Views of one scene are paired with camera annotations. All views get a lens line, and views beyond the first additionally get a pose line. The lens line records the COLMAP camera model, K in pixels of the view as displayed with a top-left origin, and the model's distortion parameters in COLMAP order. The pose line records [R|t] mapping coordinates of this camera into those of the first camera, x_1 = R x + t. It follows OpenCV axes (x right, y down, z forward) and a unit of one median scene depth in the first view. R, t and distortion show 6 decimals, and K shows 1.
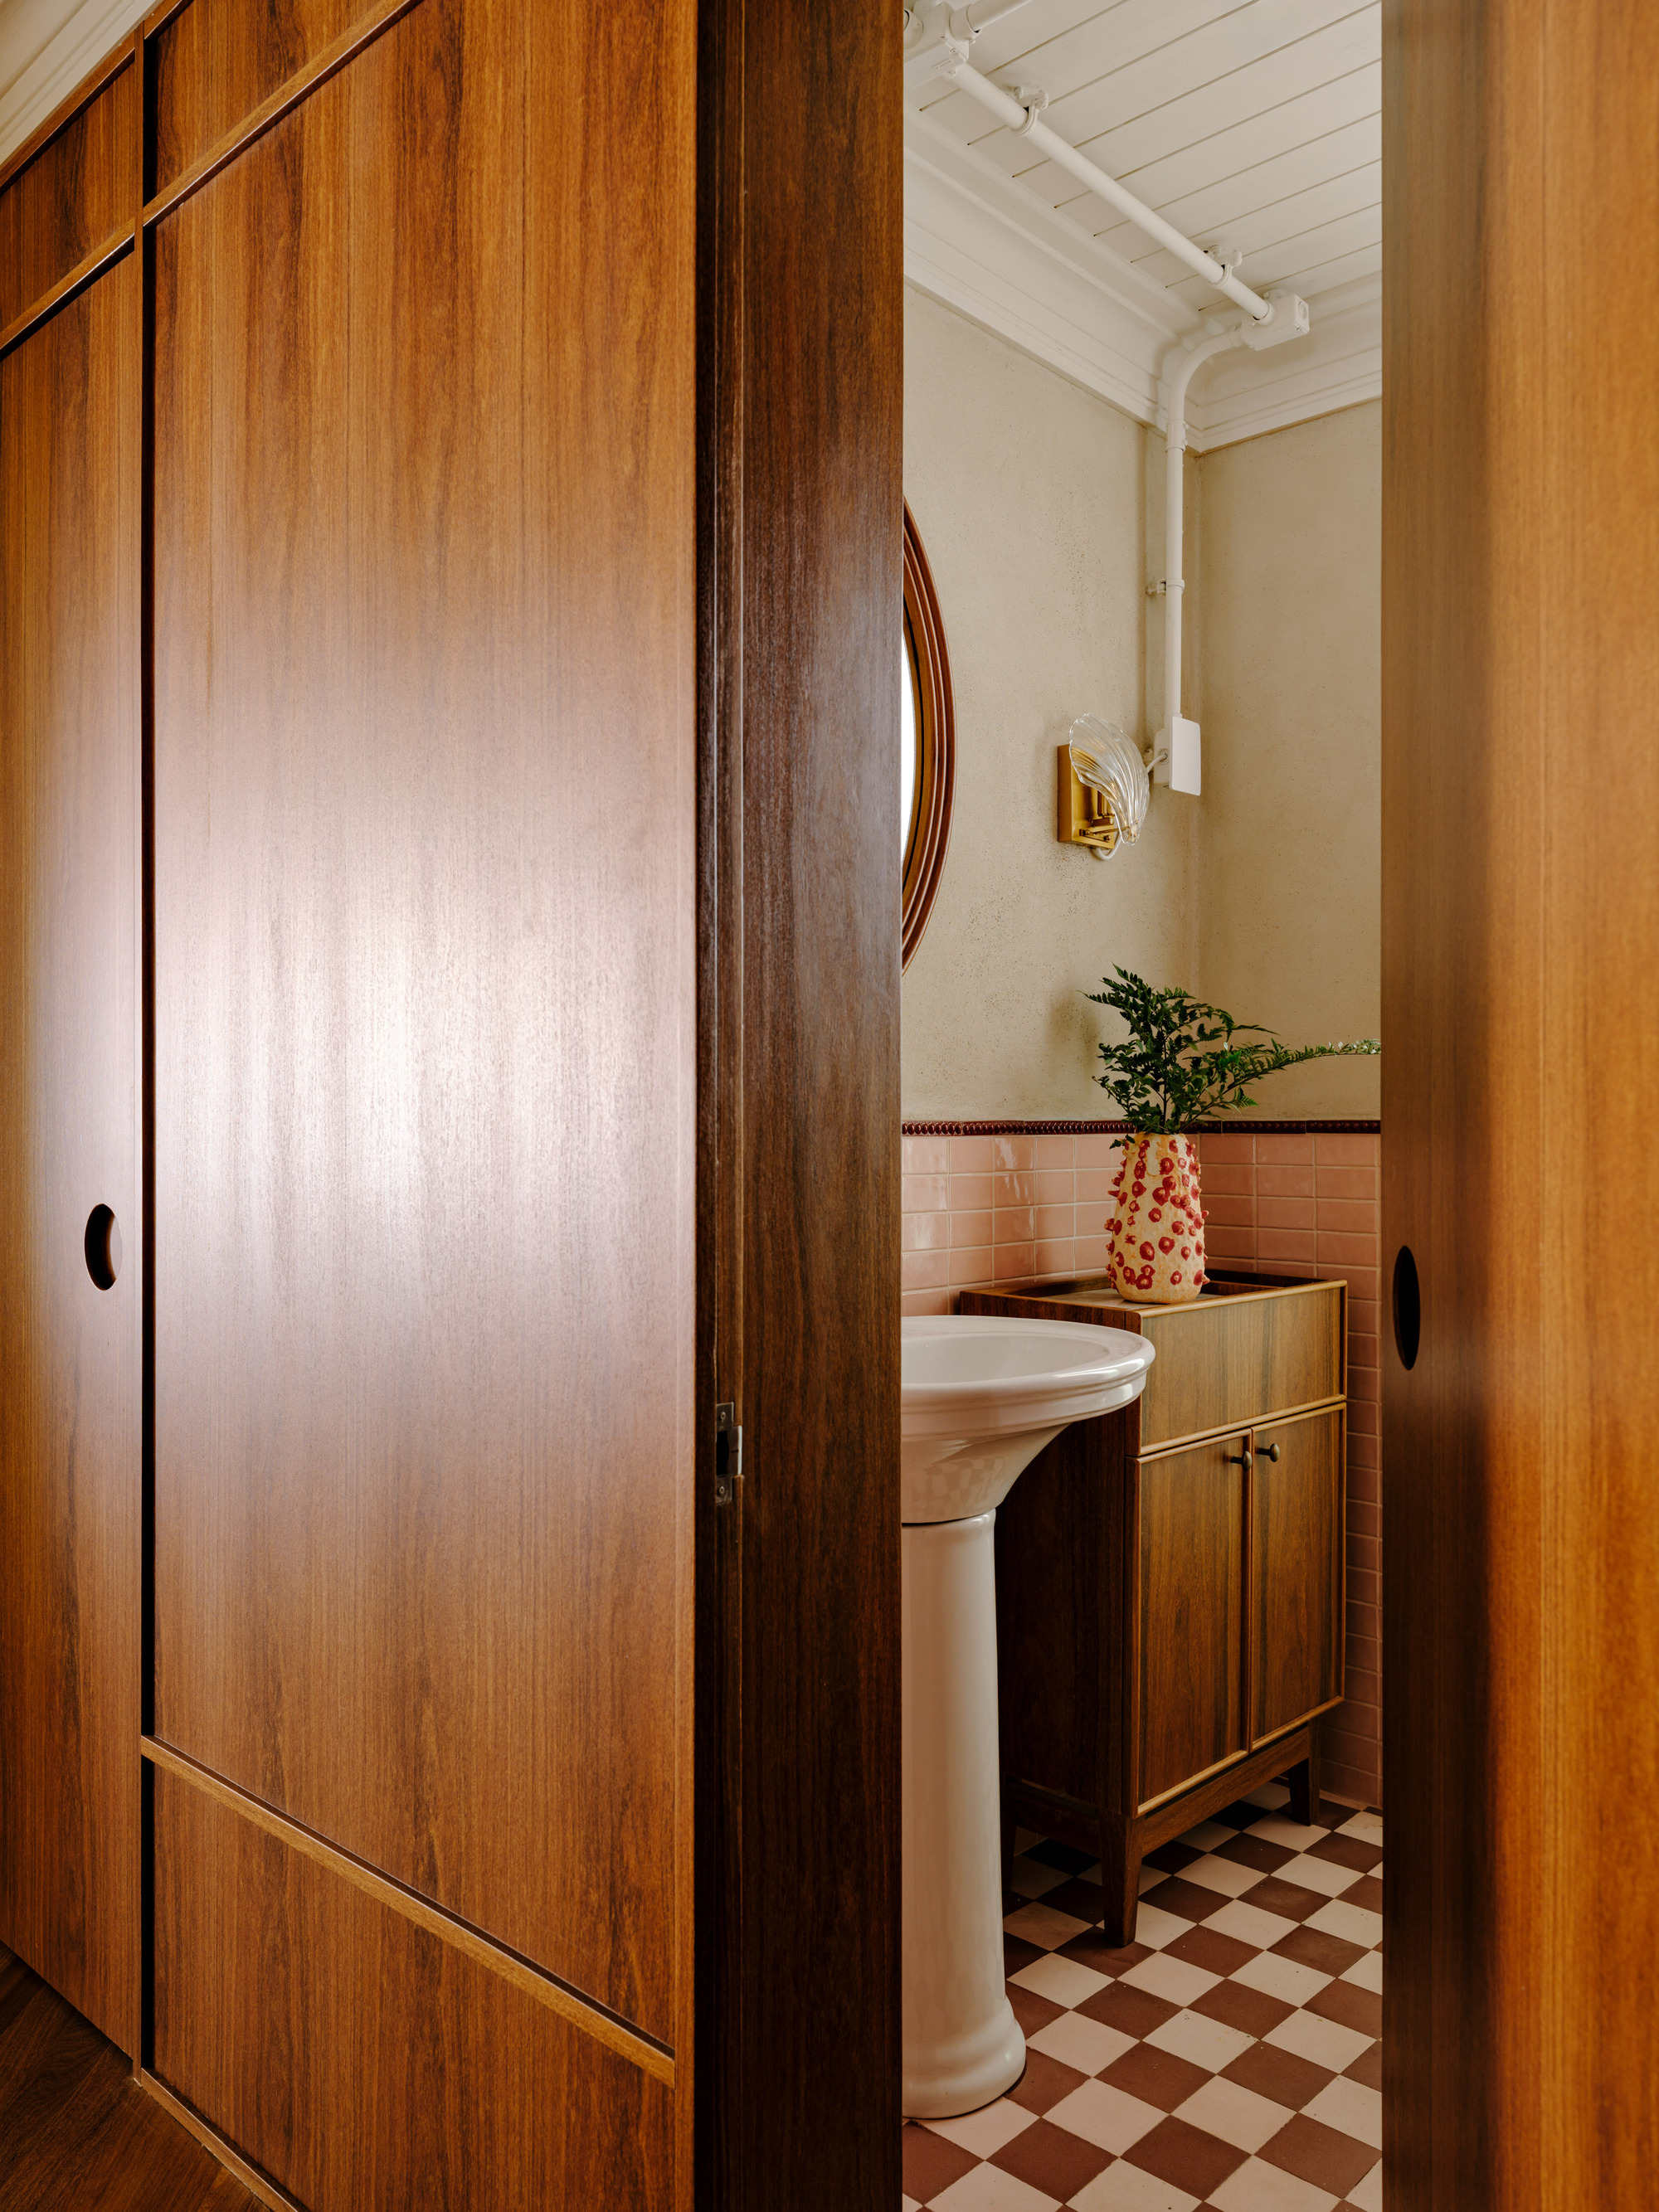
lens RADIAL K [[1668.2, 0, 819.5], [0, 1668.2, 1110.0], [0, 0, 1]] dist [0.020684, -0.026010]
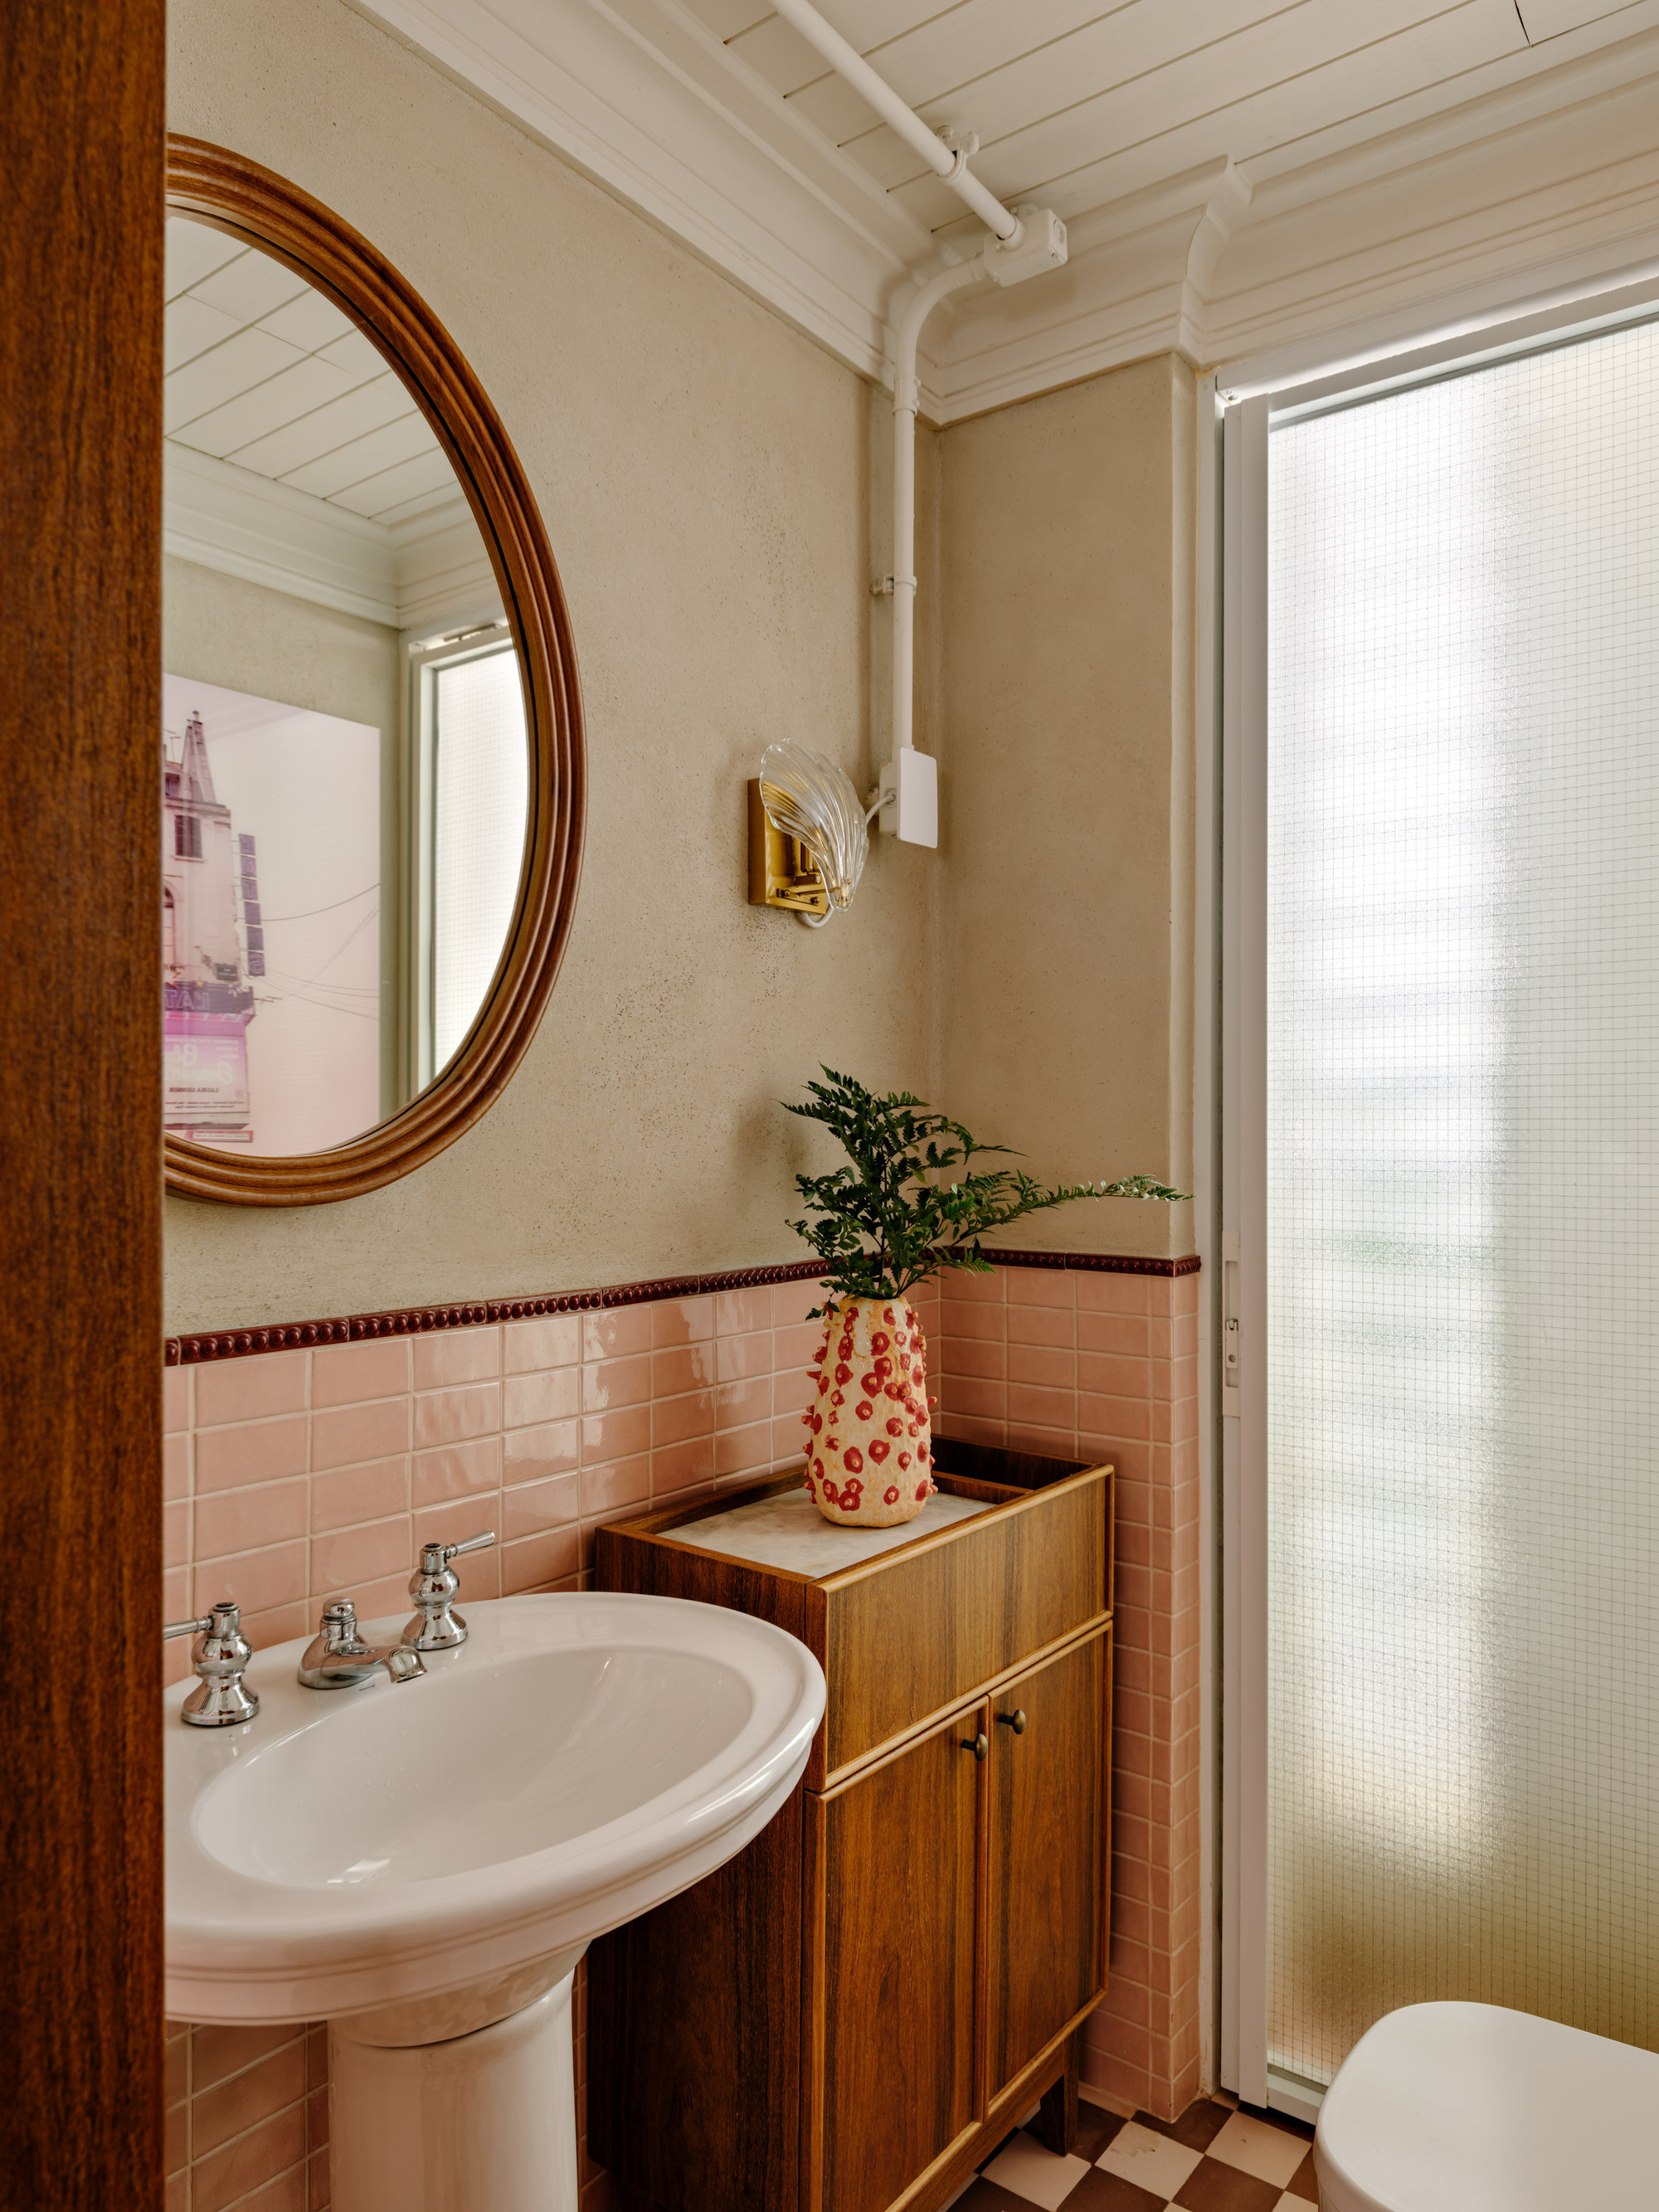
lens RADIAL K [[1458.9, 0, 833.3], [0, 1458.9, 1113.5], [0, 0, 1]] dist [-0.004764, -0.001100]
pose [[0.993833, 0.000847, 0.110886, 0.109074], [-0.001248, 0.999993, 0.003550, -0.068502], [-0.110883, -0.003667, 0.993827, 0.335758]]
